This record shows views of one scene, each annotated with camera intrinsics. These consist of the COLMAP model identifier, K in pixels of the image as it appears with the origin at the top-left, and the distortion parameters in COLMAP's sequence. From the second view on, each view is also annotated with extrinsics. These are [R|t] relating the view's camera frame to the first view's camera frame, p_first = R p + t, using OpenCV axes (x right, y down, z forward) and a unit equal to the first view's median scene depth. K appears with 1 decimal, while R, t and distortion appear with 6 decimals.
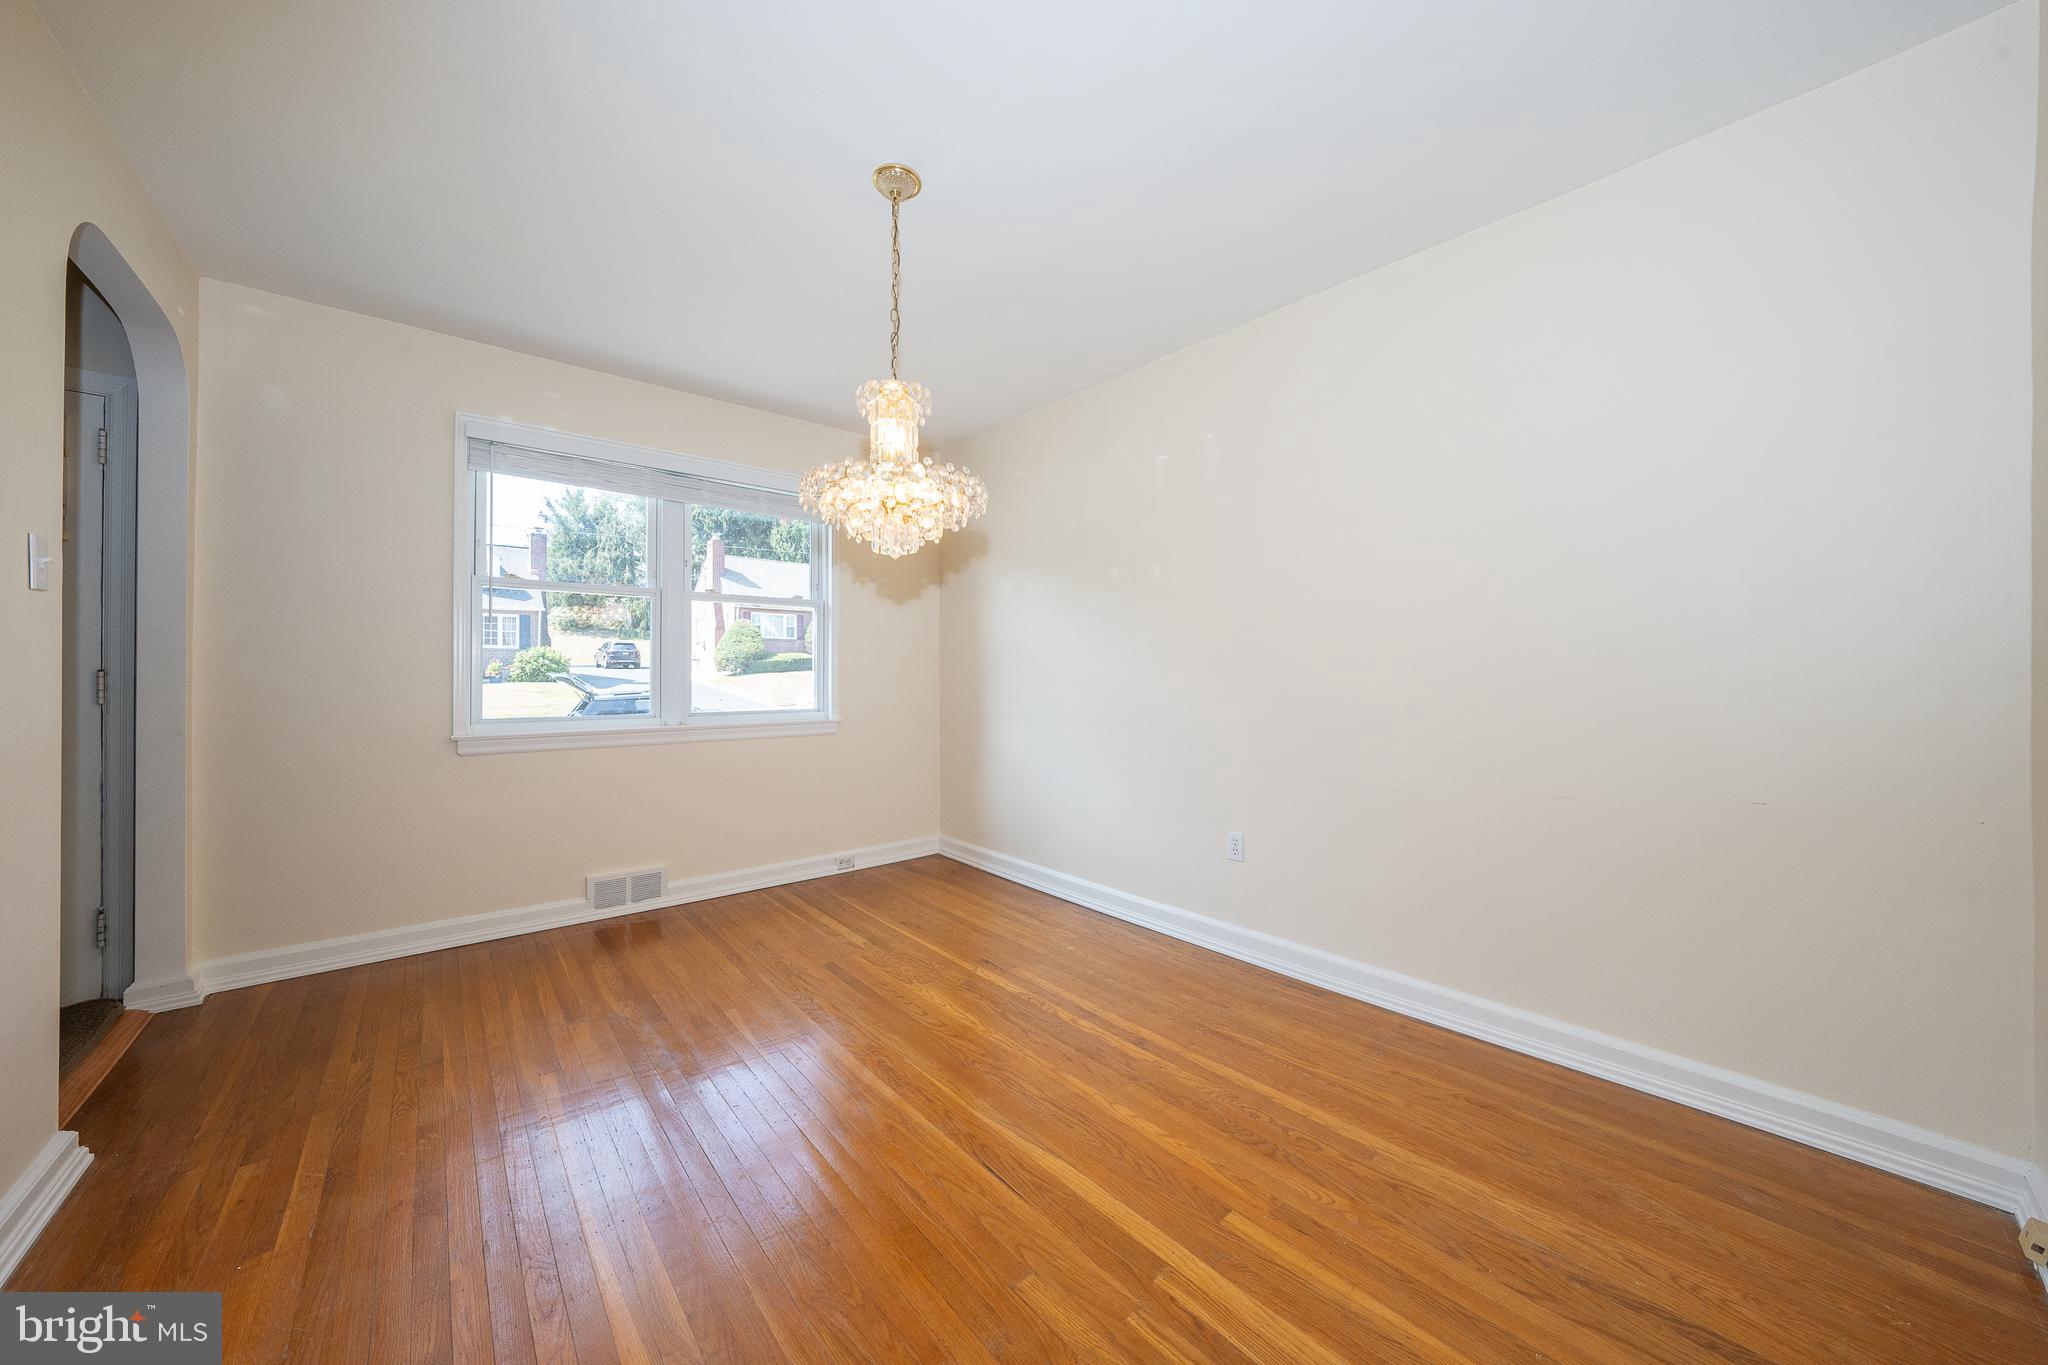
lens RADIAL K [[706.0, 0, 1023.7], [0, 706.0, 677.5], [0, 0, 1]] dist [-0.032859, 0.007234]
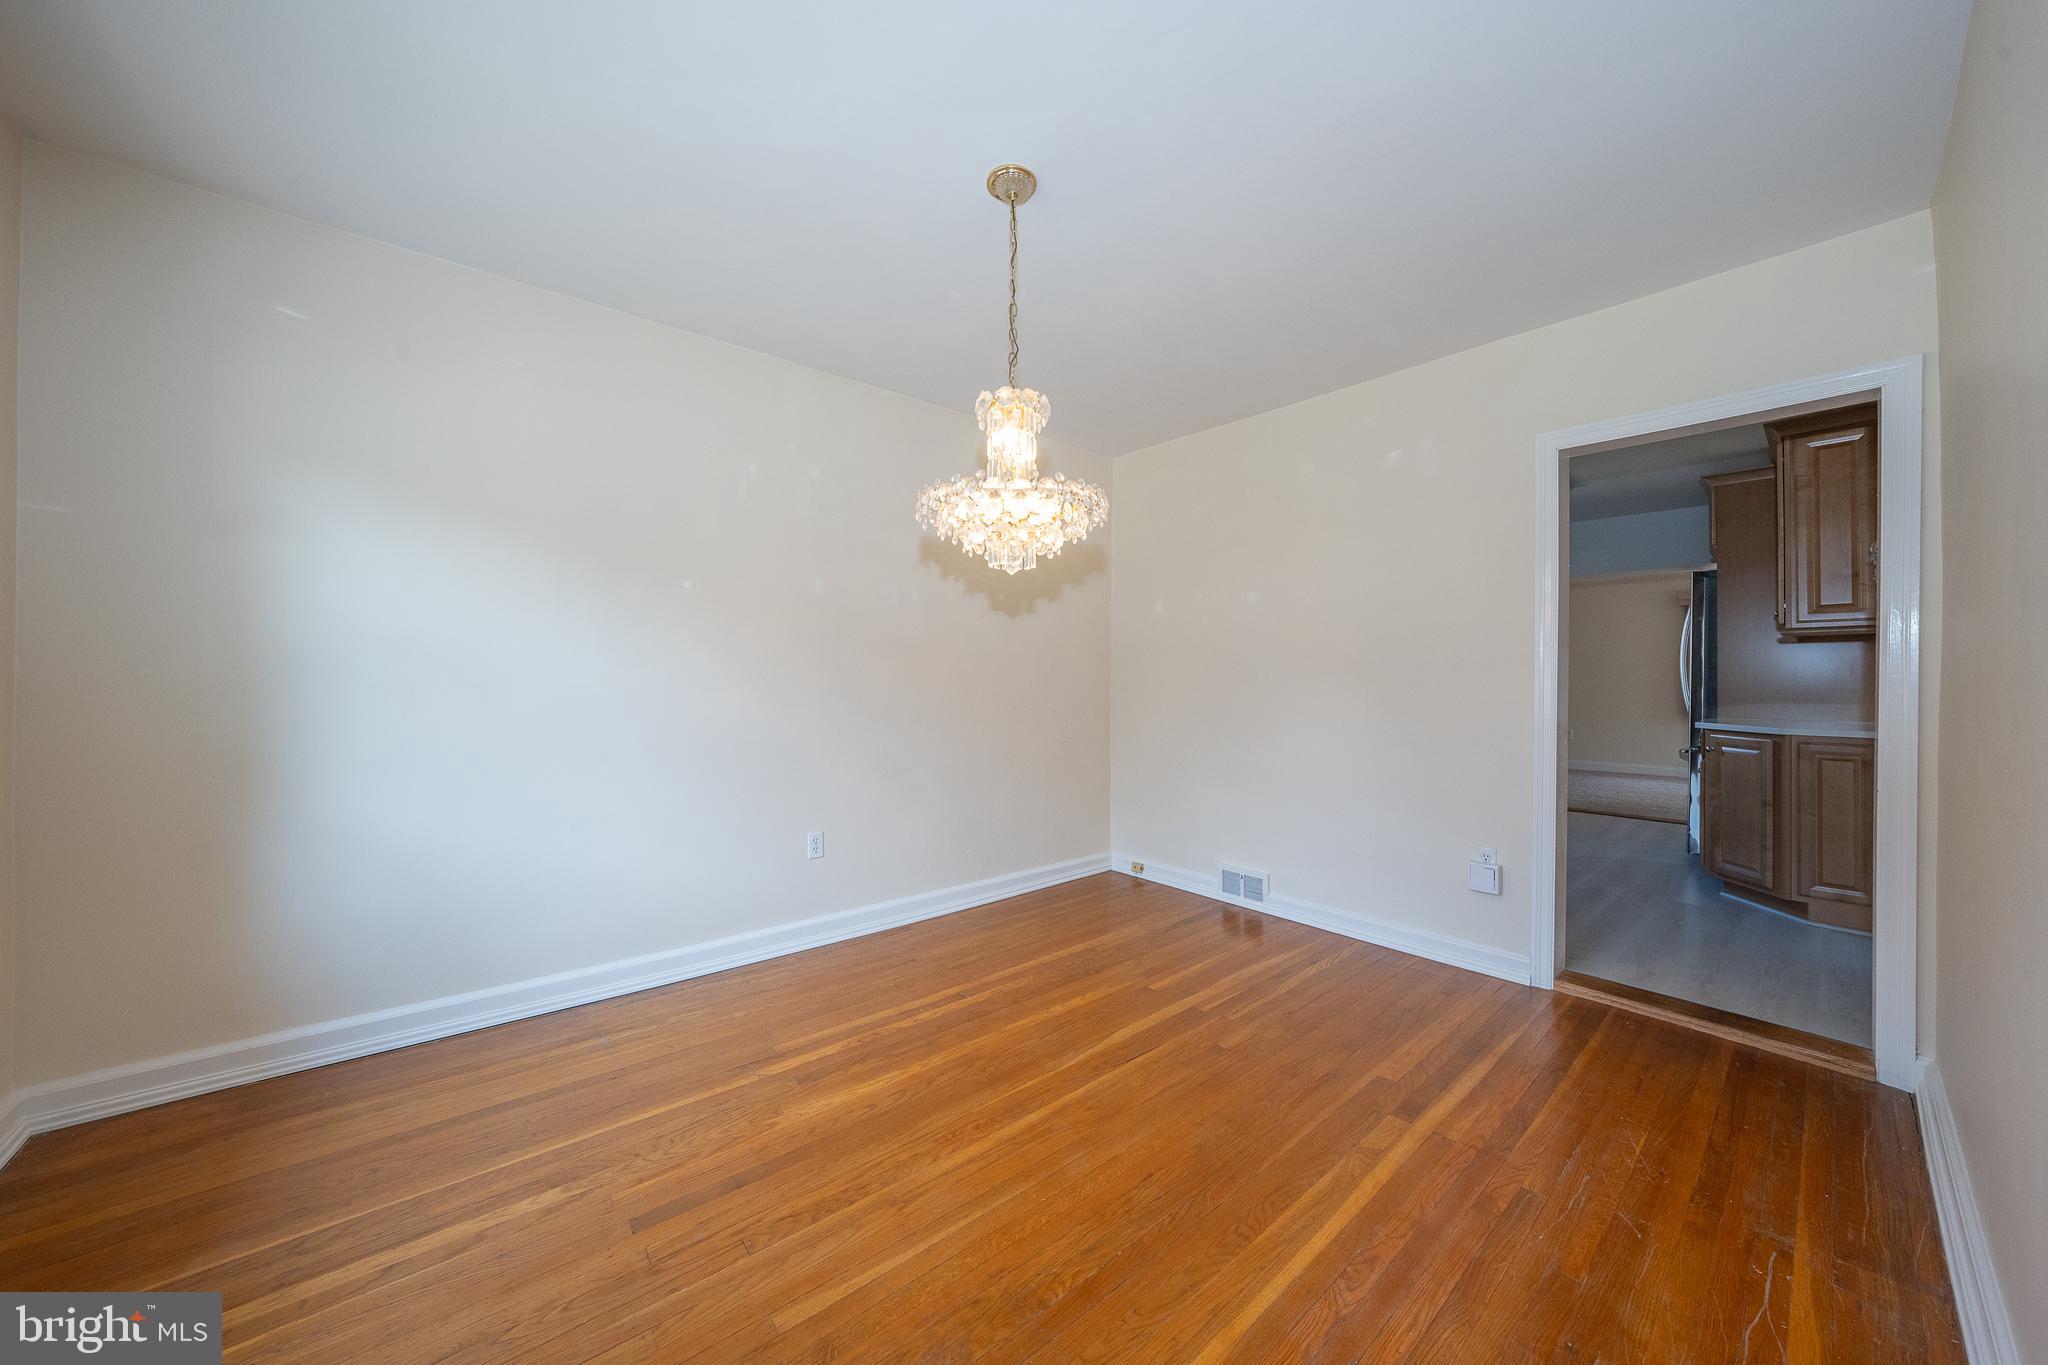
lens RADIAL K [[702.5, 0, 1024.0], [0, 702.5, 682.5], [0, 0, 1]] dist [-0.018217, 0.000023]
pose [[0.015289, -0.006059, 0.999865, -0.918397], [-0.000836, 0.999981, 0.006073, -0.022980], [-0.999883, -0.000929, 0.015284, 0.775813]]
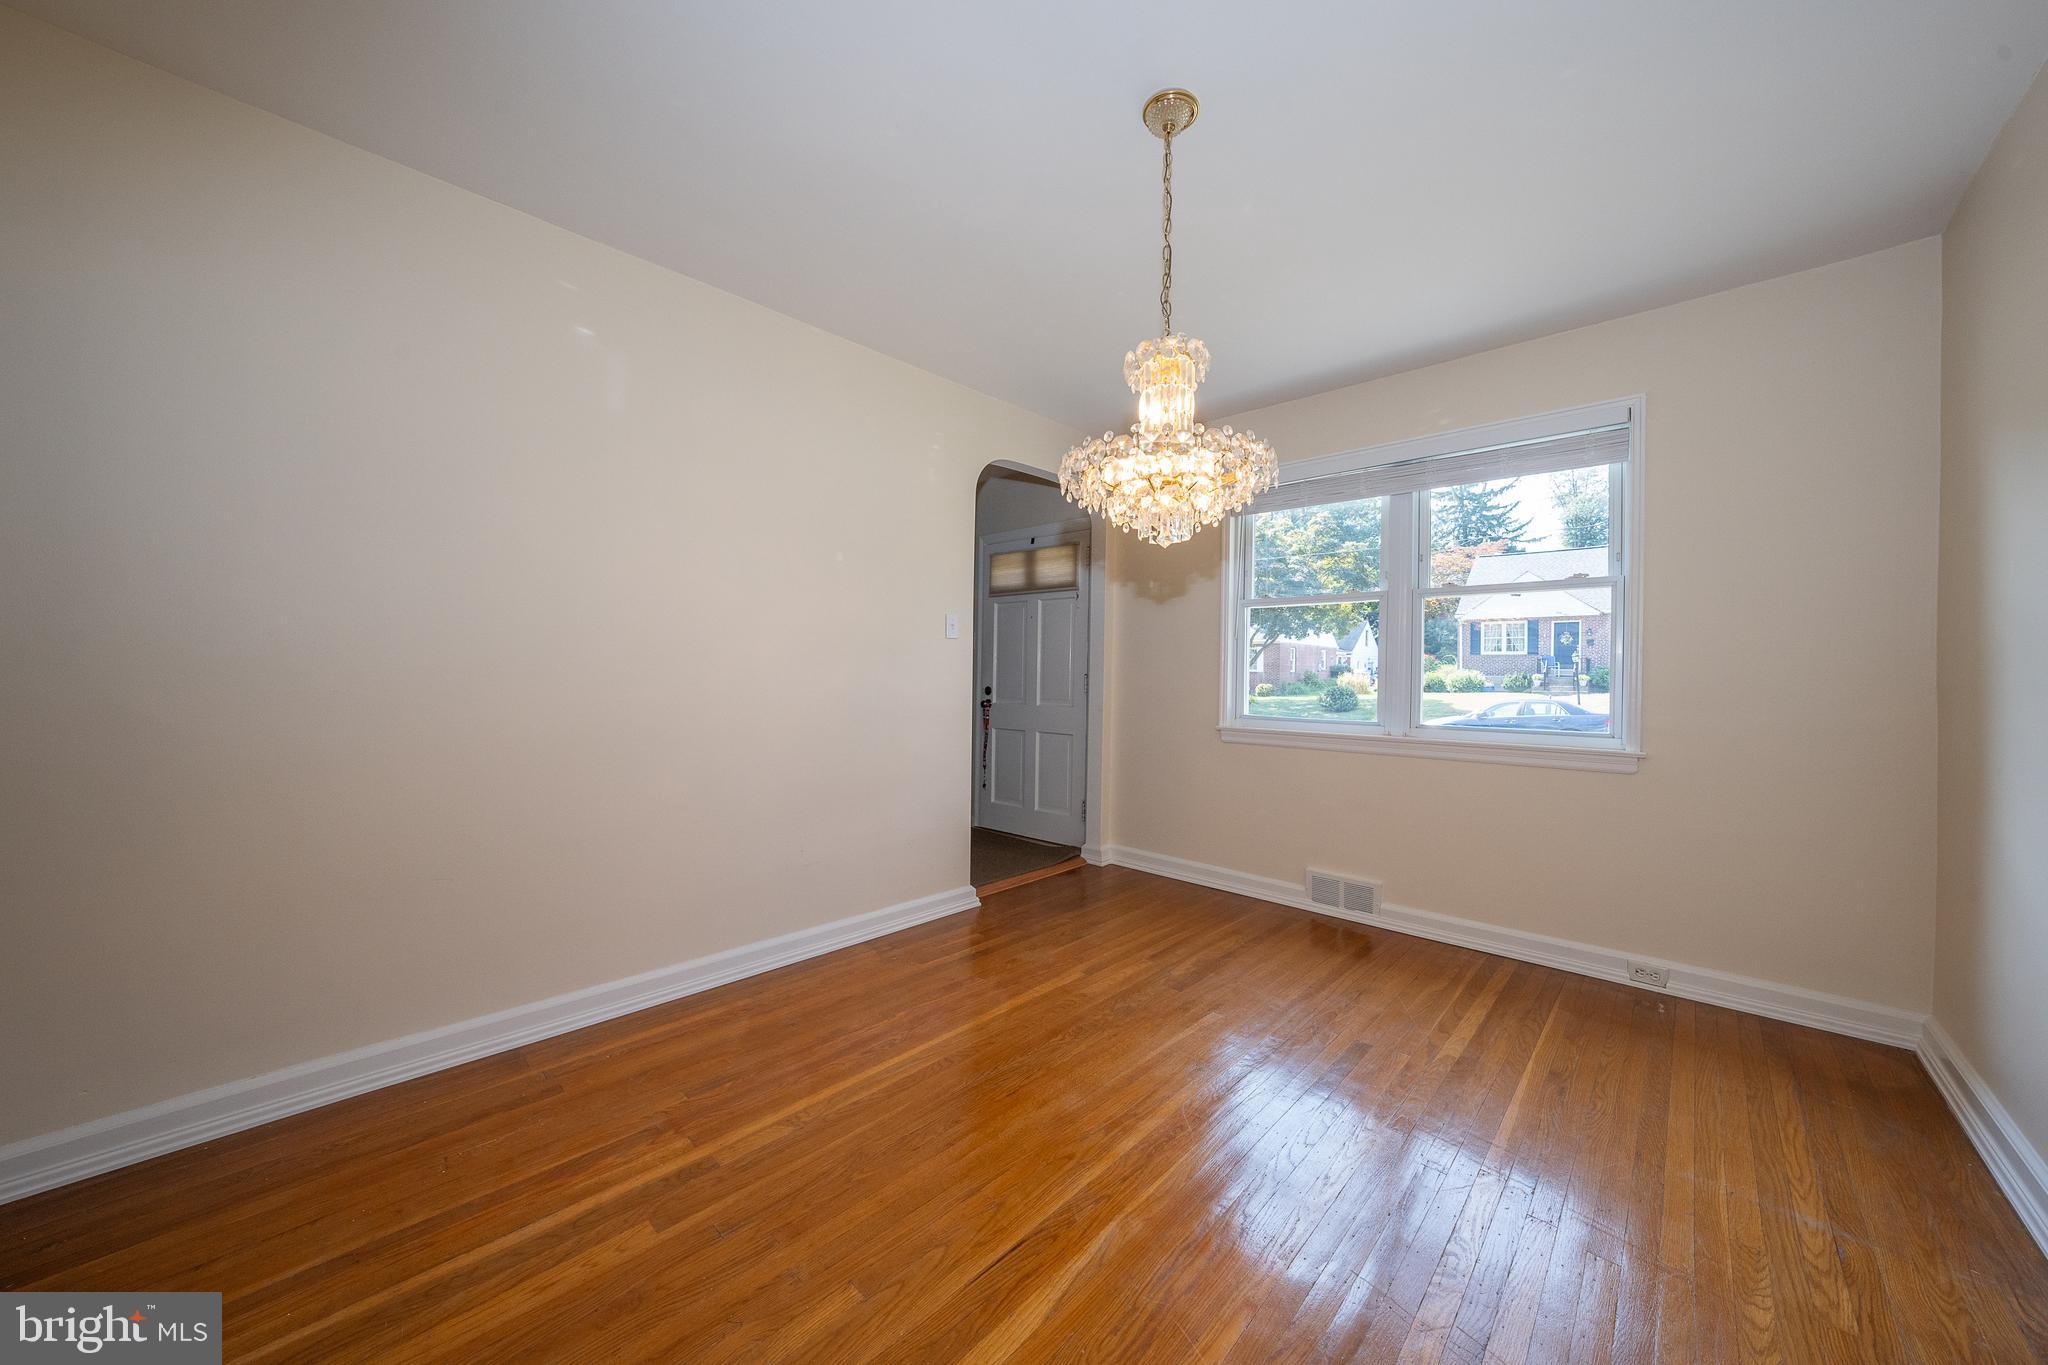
lens RADIAL K [[702.5, 0, 1024.0], [0, 702.5, 682.5], [0, 0, 1]] dist [-0.018217, 0.000023]
pose [[0.097815, 0.013282, -0.995116, 0.530362], [-0.014092, 0.999829, 0.011960, -0.009967], [0.995105, 0.012853, 0.097986, 0.597139]]
